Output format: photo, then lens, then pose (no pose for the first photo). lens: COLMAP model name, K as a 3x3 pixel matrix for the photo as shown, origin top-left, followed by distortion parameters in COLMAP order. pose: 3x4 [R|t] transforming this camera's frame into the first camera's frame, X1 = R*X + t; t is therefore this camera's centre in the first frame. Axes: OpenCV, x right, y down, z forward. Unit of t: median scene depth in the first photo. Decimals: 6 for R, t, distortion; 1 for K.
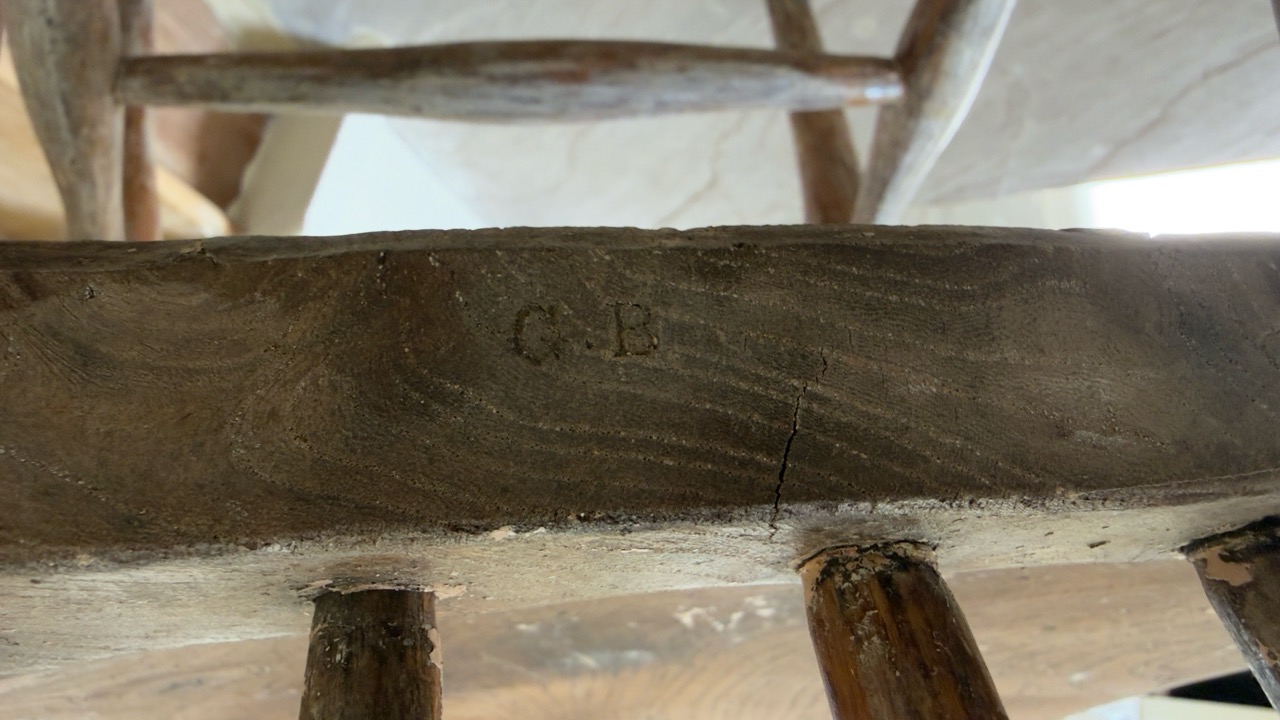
lens RADIAL K [[1062.5, 0, 640.0], [0, 1062.5, 360.0], [0, 0, 1]] dist [0.007642, -0.000576]
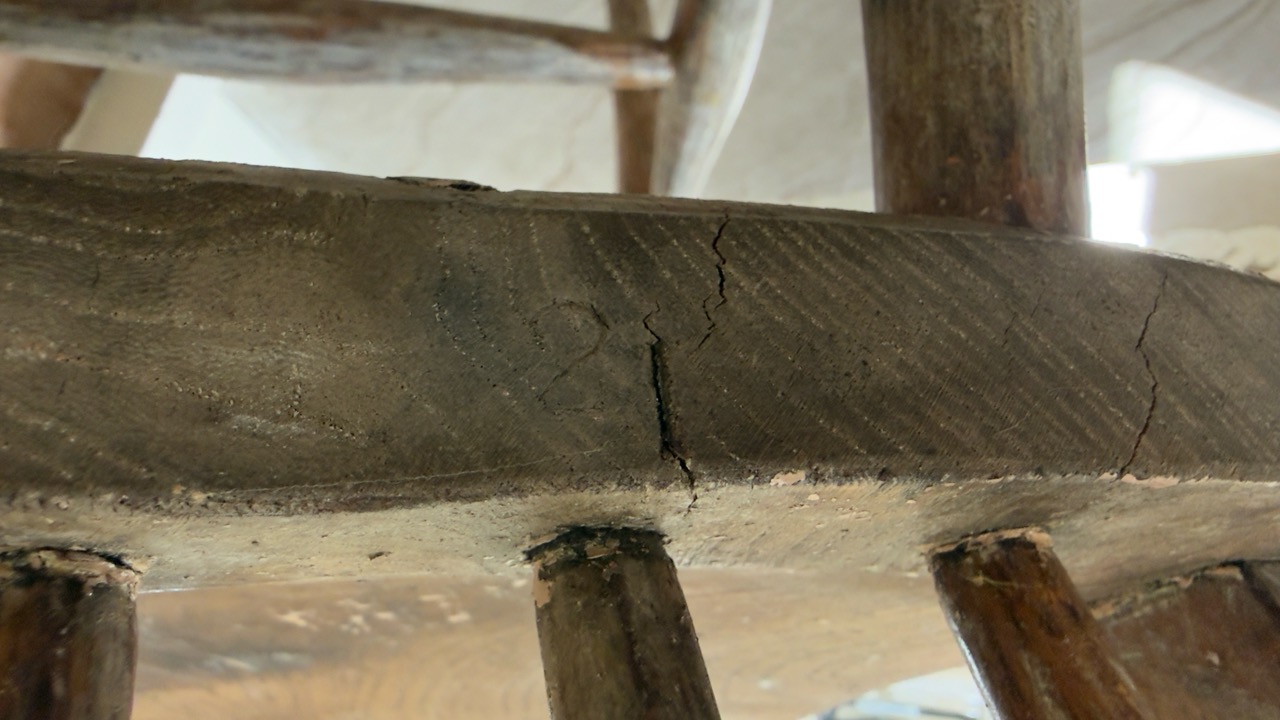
lens RADIAL K [[1062.5, 0, 640.0], [0, 1062.5, 360.0], [0, 0, 1]] dist [0.007642, -0.000576]
pose [[0.994612, 0.037486, 0.096657, 0.598617], [-0.038261, 0.999249, 0.006174, 0.008855], [-0.096353, -0.009839, 0.995299, 0.172895]]
